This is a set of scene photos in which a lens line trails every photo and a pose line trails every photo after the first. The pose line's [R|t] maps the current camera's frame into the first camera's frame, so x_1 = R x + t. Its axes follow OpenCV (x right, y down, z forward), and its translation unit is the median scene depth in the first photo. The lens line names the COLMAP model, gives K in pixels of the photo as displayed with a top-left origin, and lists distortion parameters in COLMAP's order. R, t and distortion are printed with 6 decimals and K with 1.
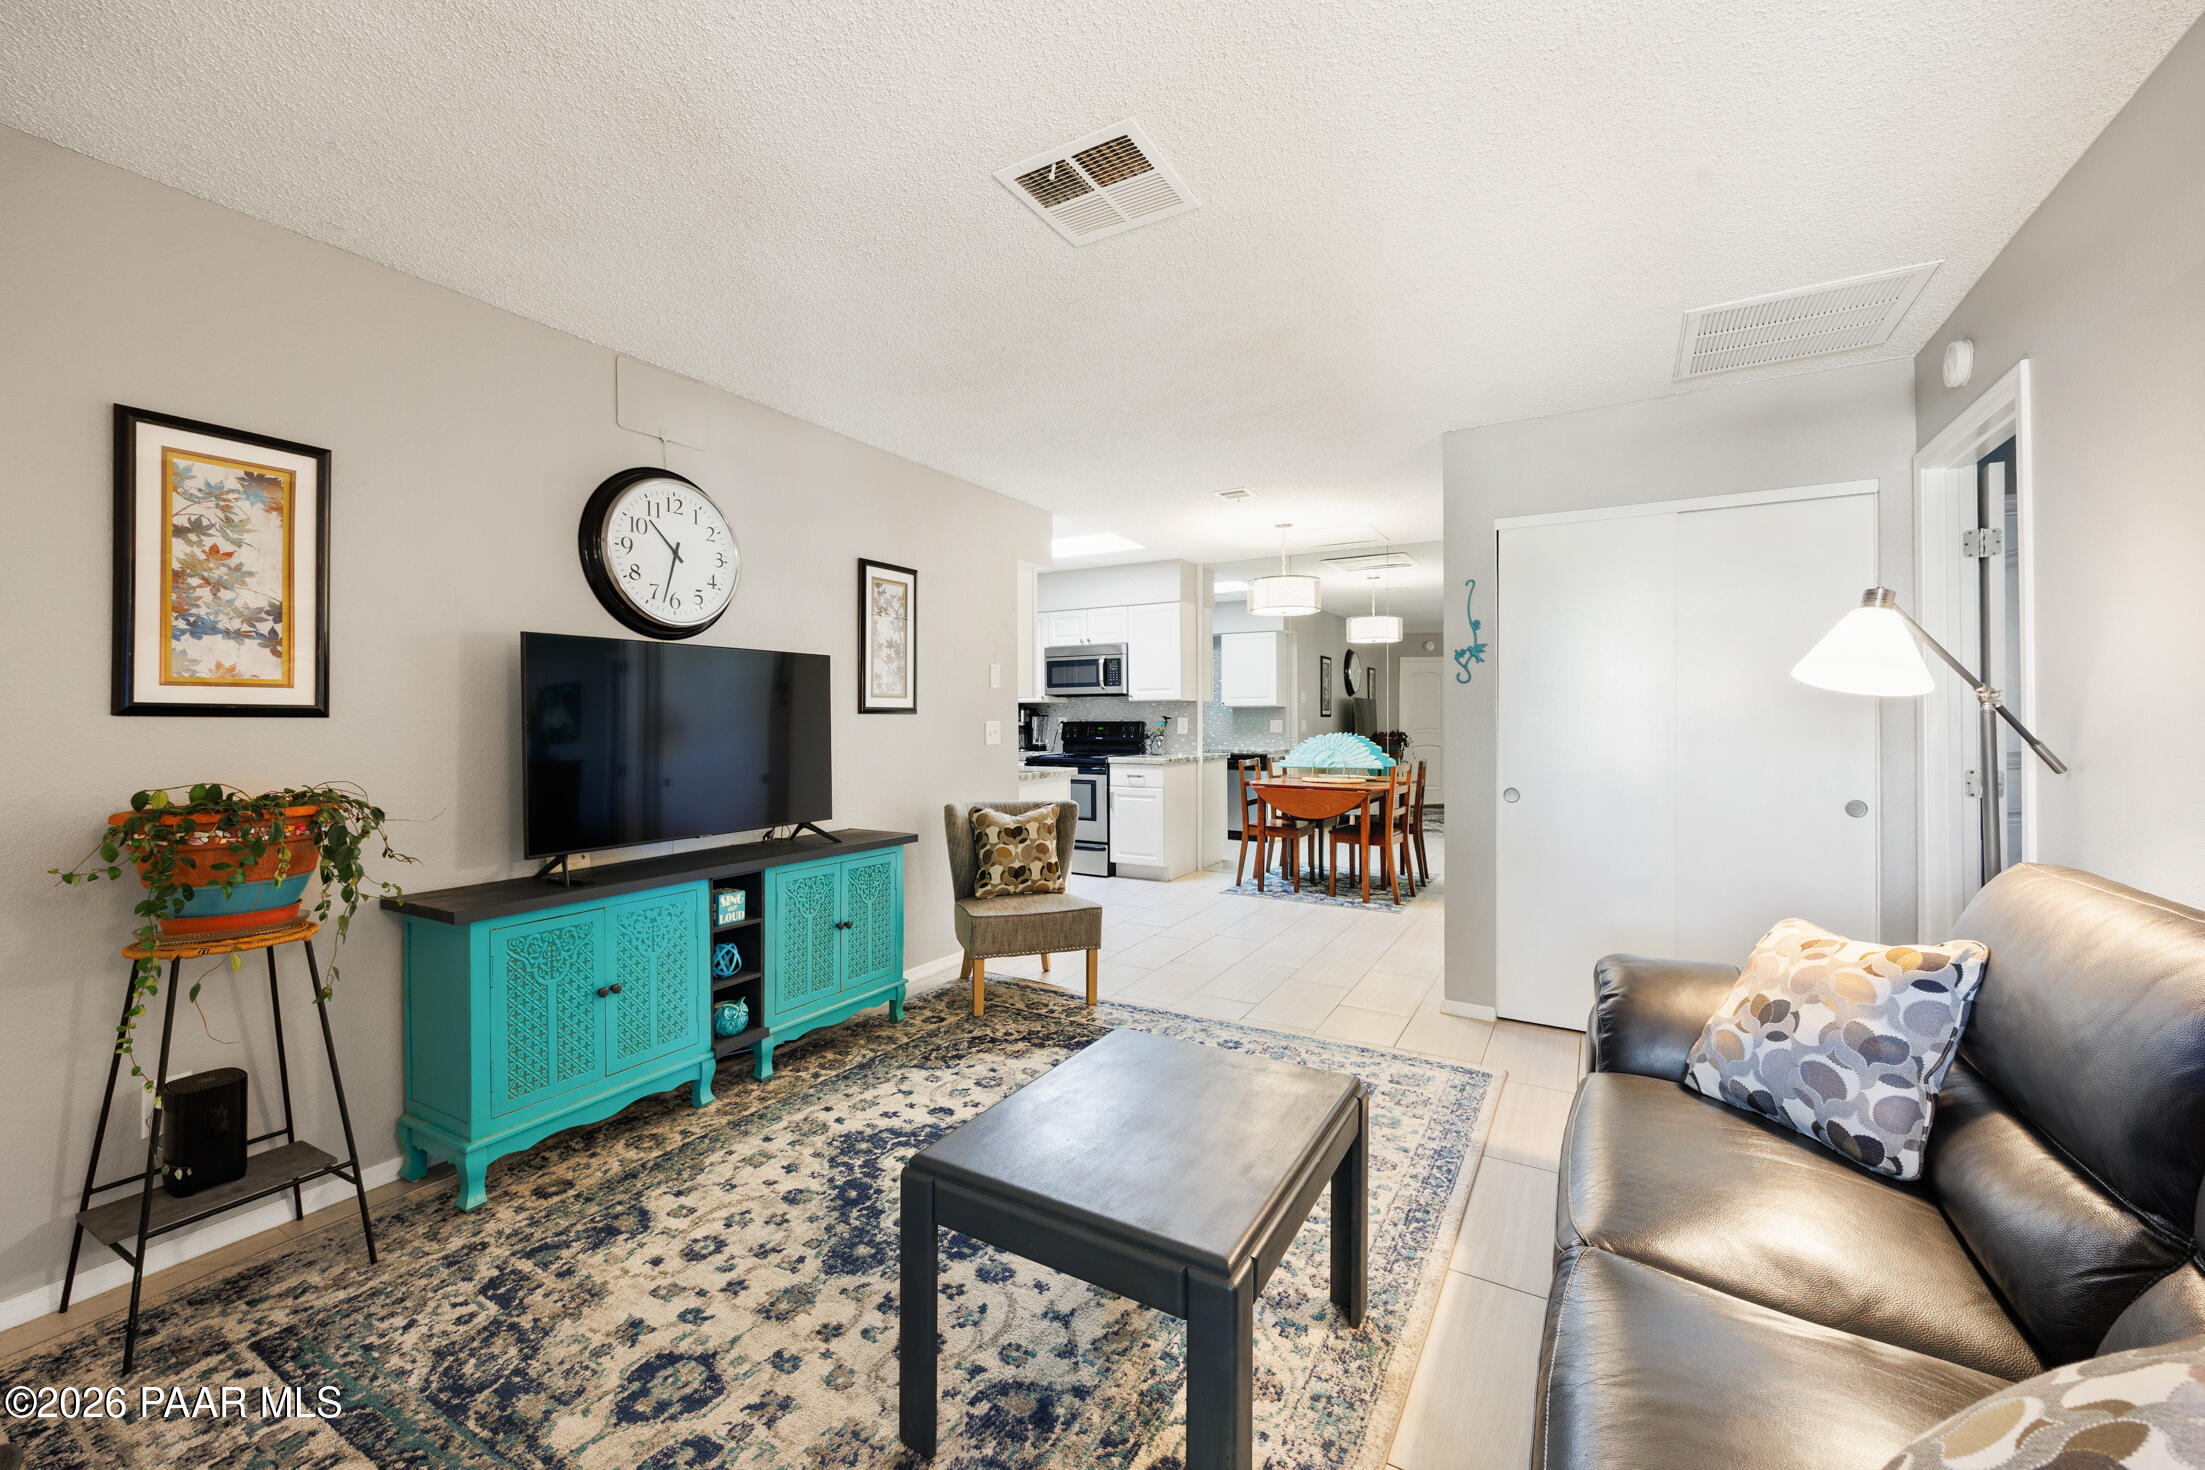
lens RADIAL K [[850.2, 0, 1111.0], [0, 850.2, 718.3], [0, 0, 1]] dist [-0.006438, 0.001643]
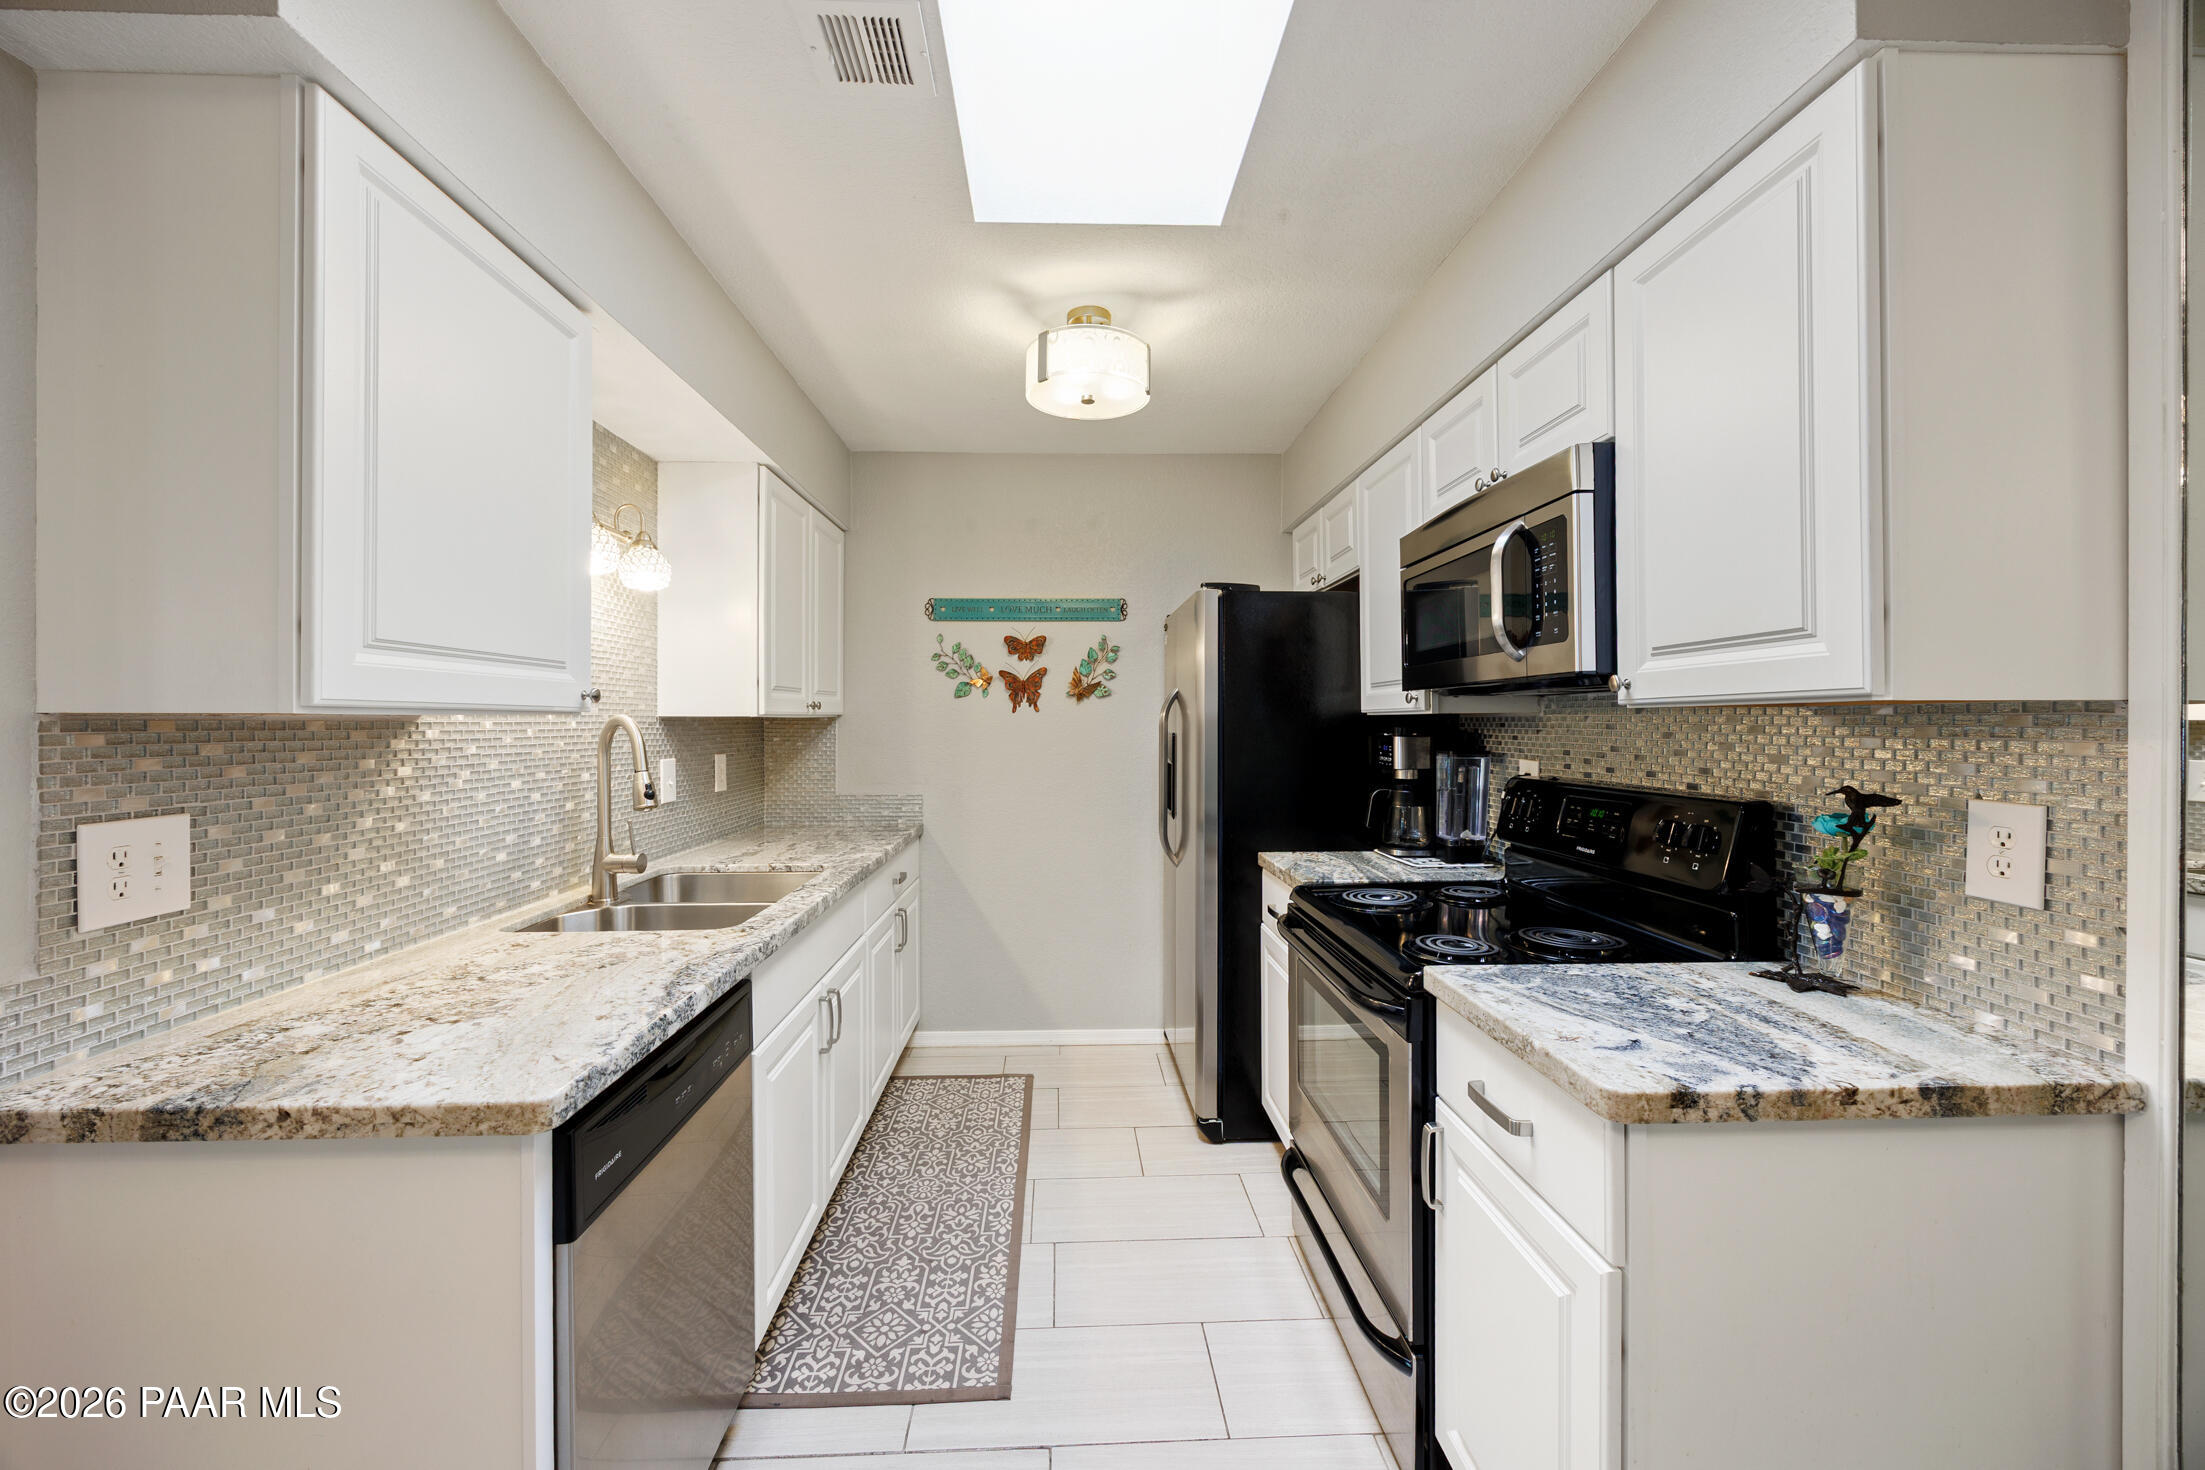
lens RADIAL K [[850.2, 0, 1079.0], [0, 850.2, 720.0], [0, 0, 1]] dist [-0.006438, 0.001643]
pose [[0.521197, -0.002298, -0.853433, 0.333803], [-0.000993, 0.999994, -0.003299, -0.042071], [0.853436, 0.002567, 0.521191, 1.938969]]
